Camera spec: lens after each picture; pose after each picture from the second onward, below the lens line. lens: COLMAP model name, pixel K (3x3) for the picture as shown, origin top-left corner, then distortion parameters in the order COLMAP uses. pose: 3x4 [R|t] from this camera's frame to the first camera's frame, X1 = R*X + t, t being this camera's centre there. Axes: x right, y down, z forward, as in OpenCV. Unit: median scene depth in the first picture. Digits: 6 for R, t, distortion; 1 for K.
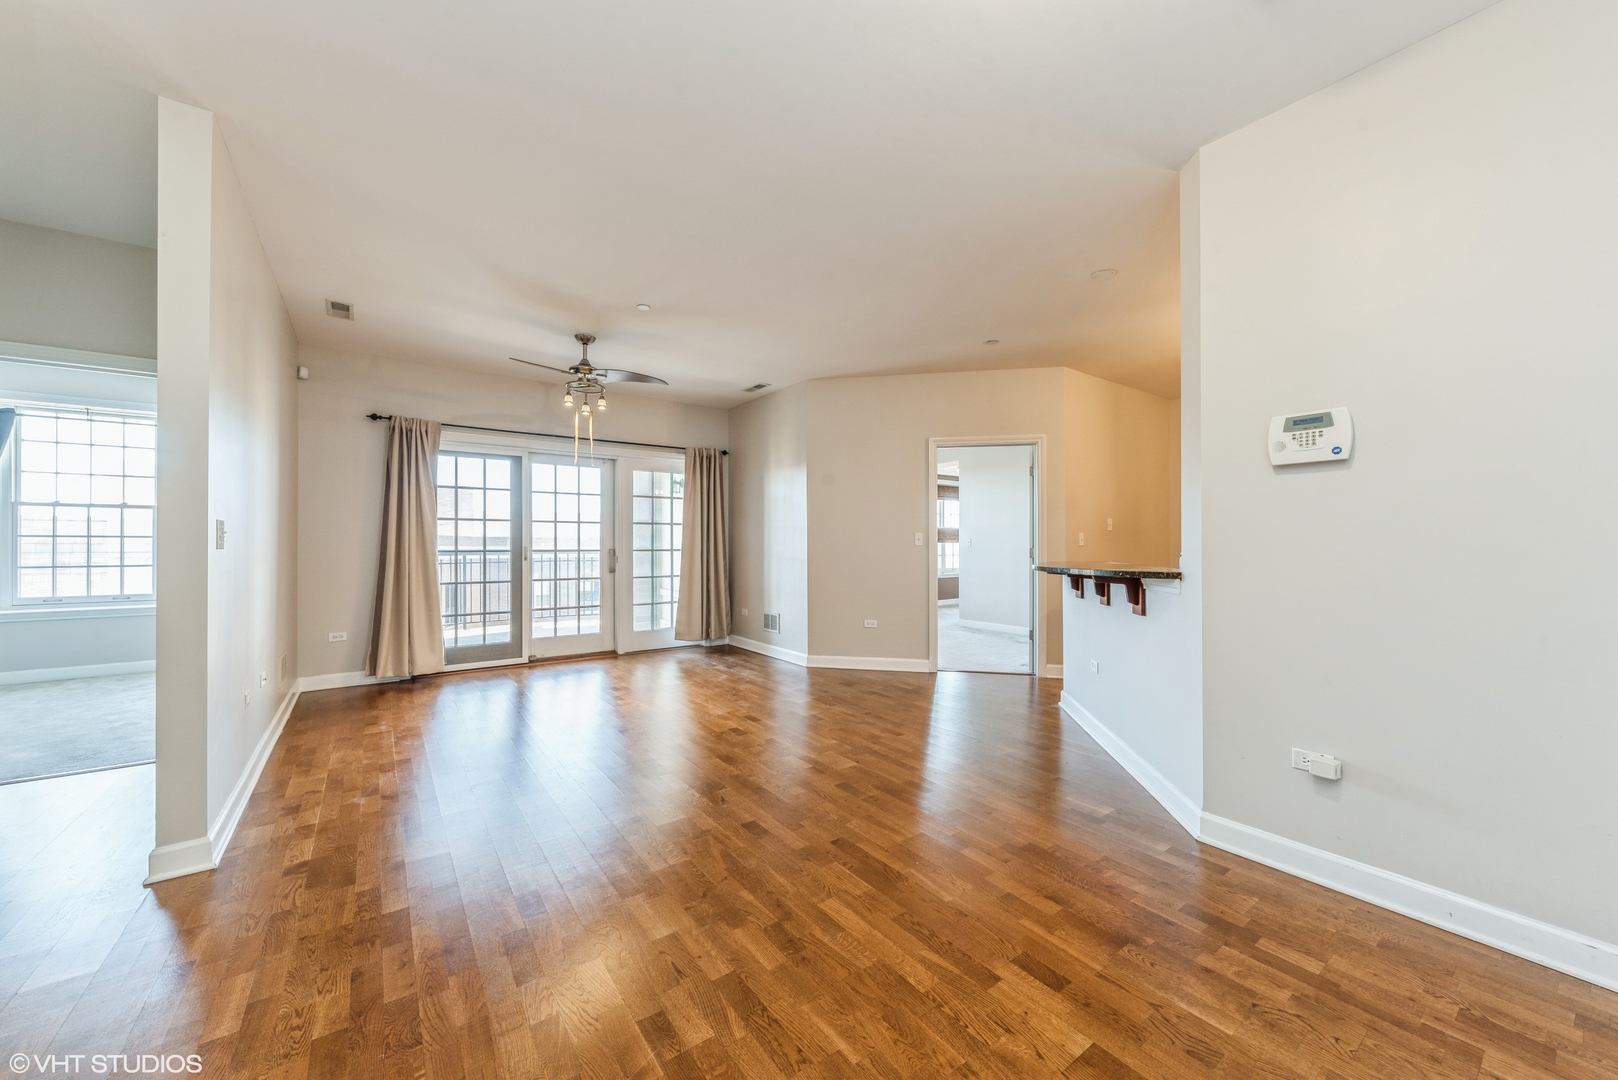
lens RADIAL K [[586.2, 0, 807.4], [0, 586.2, 541.1], [0, 0, 1]] dist [0.009889, -0.000481]
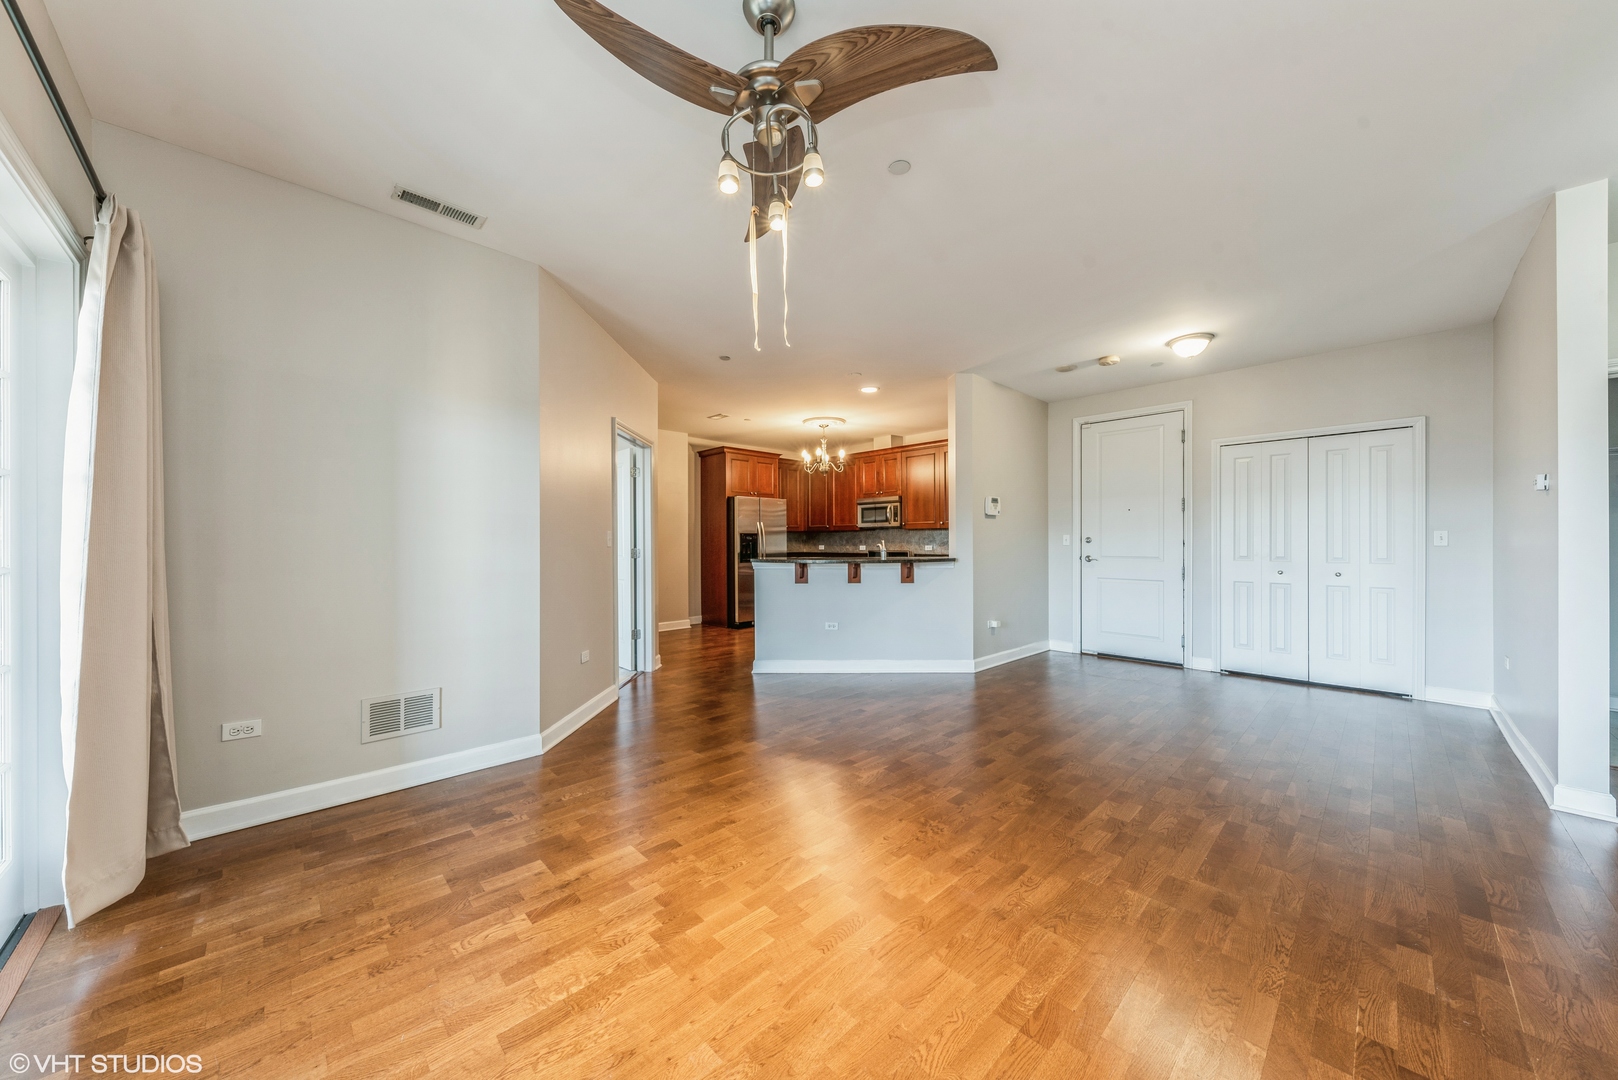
lens RADIAL K [[562.1, 0, 799.7], [0, 562.1, 545.8], [0, 0, 1]] dist [0.004349, -0.000230]
pose [[-0.126292, -0.005581, 0.991977, -0.583010], [-0.006565, 0.999967, 0.004790, 0.000611], [-0.991971, -0.005907, -0.126324, 0.796959]]
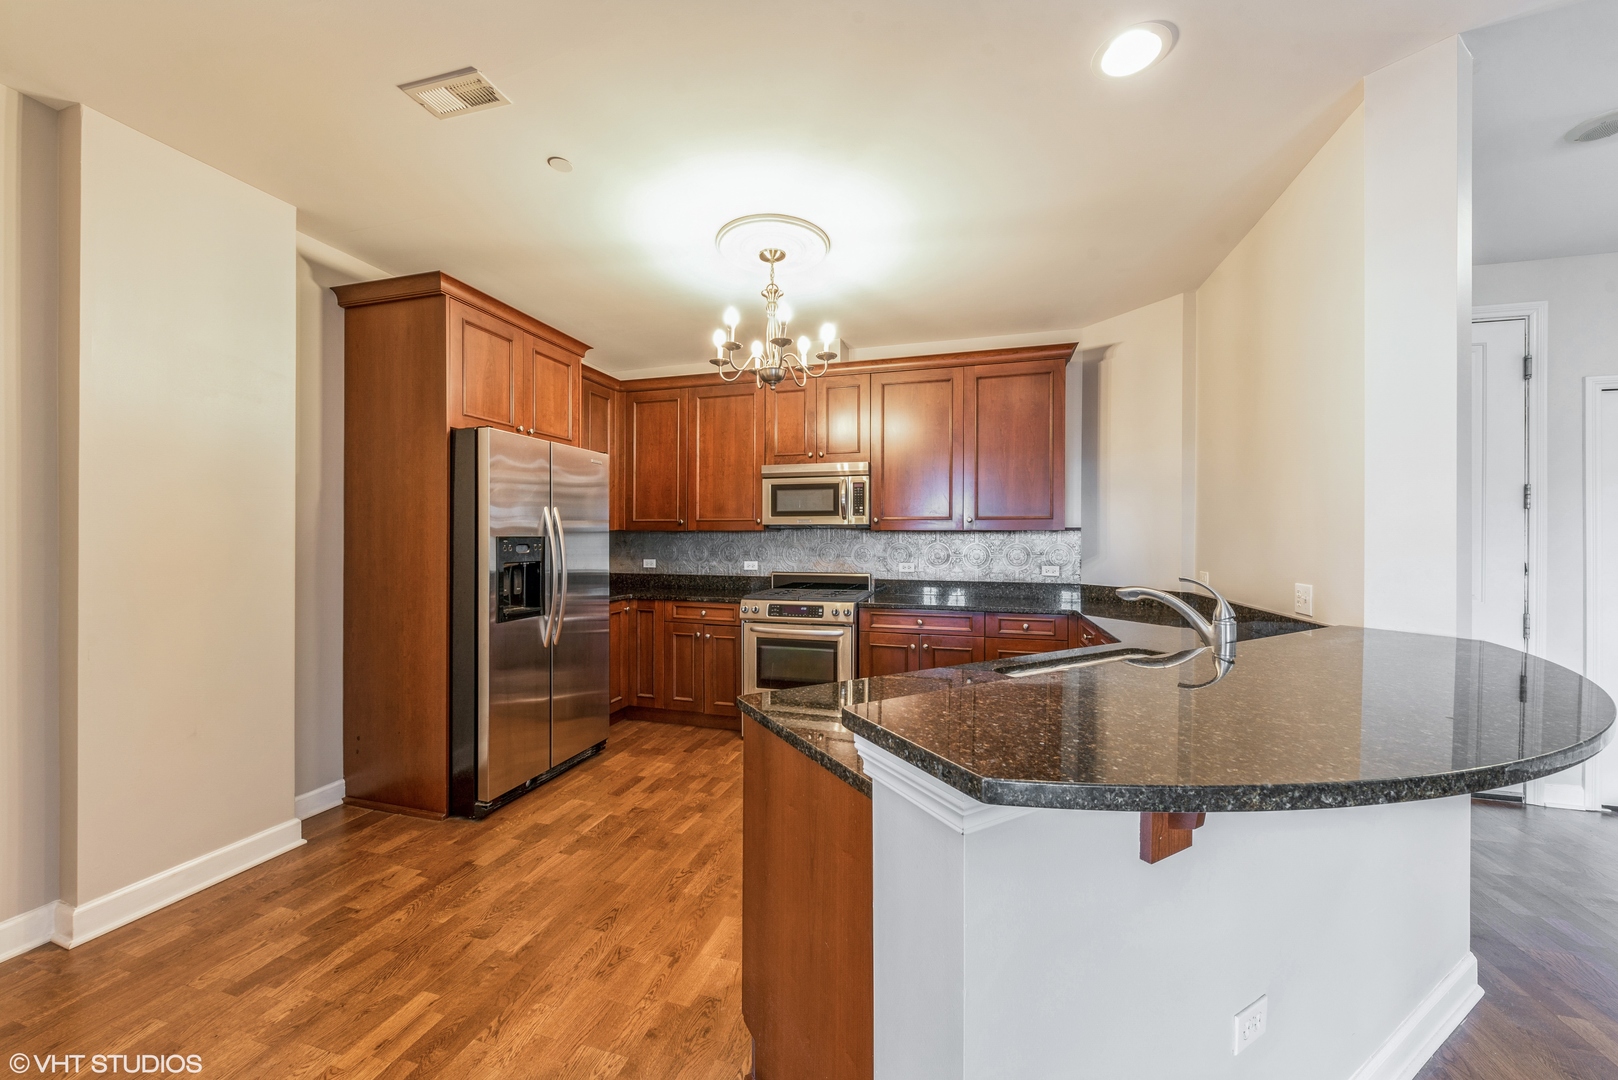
lens RADIAL K [[586.2, 0, 815.2], [0, 586.2, 538.1], [0, 0, 1]] dist [0.009889, -0.000481]
pose [[-0.617038, -0.000620, 0.786933, 0.246268], [-0.011193, 0.999905, -0.007989, -0.019730], [-0.786854, -0.013738, -0.616987, 0.862389]]
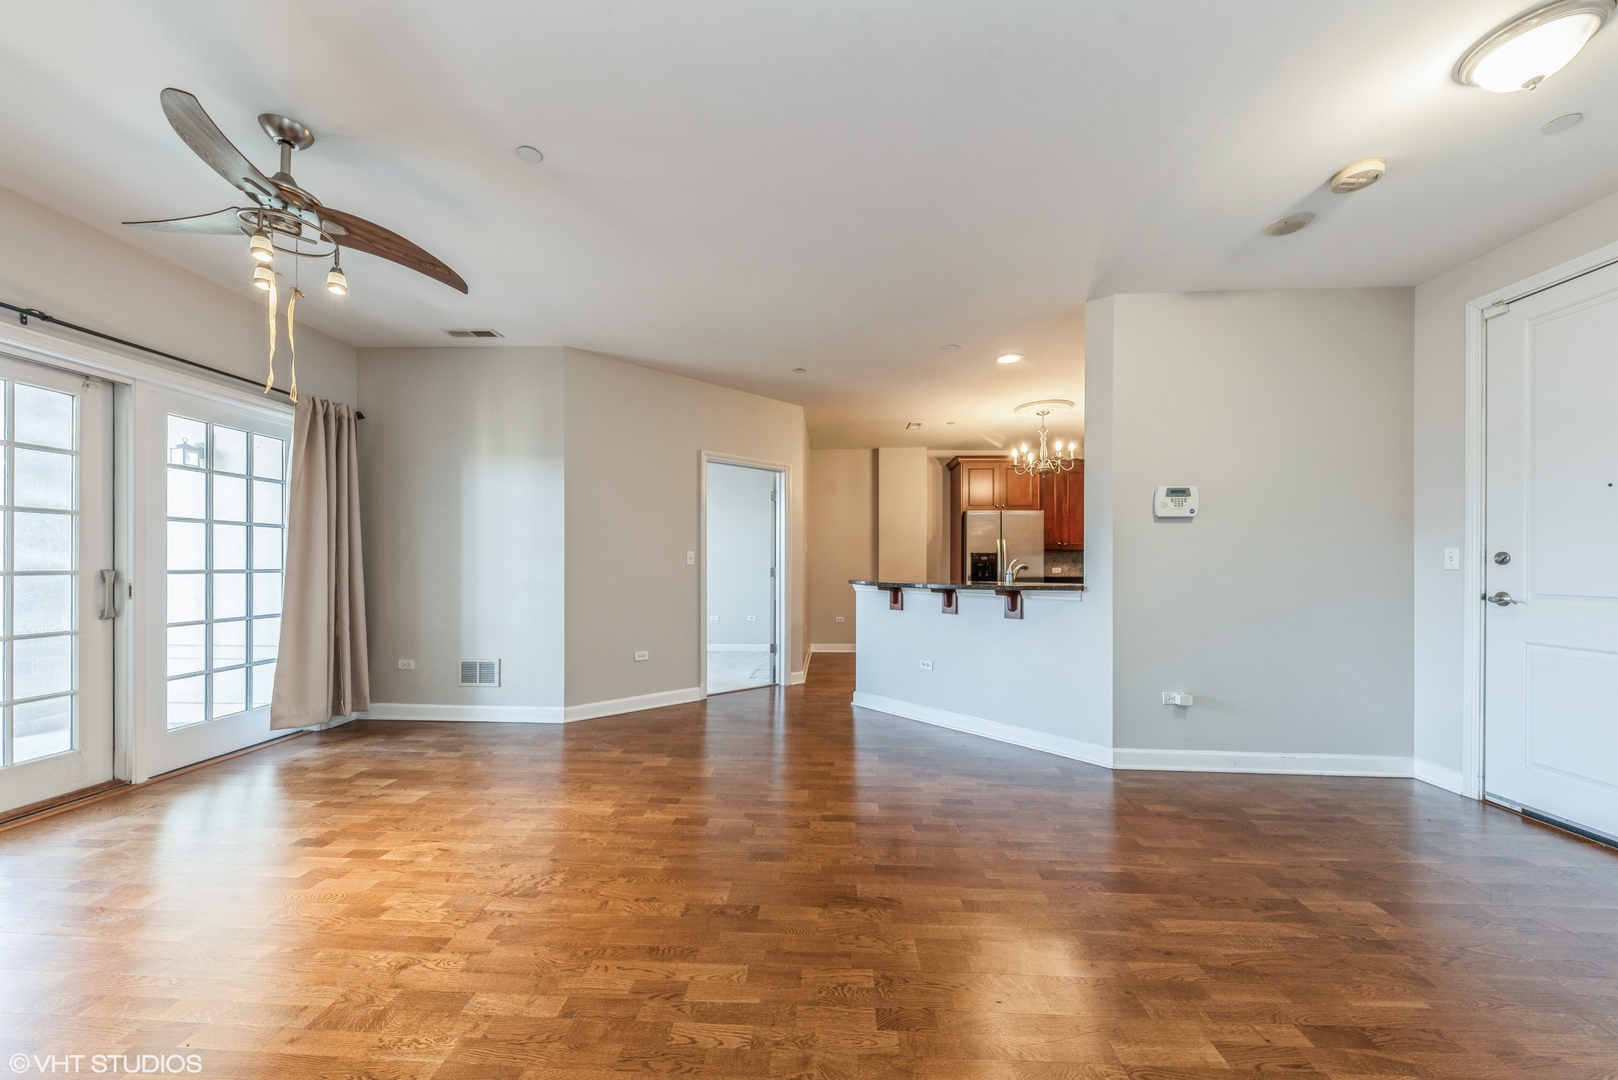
lens RADIAL K [[562.1, 0, 794.0], [0, 562.1, 568.6], [0, 0, 1]] dist [0.004349, -0.000230]
pose [[0.632457, -0.001555, 0.774594, -0.370455], [-0.011117, 0.999877, 0.011085, 0.001693], [-0.774515, -0.015622, 0.632362, 0.298811]]
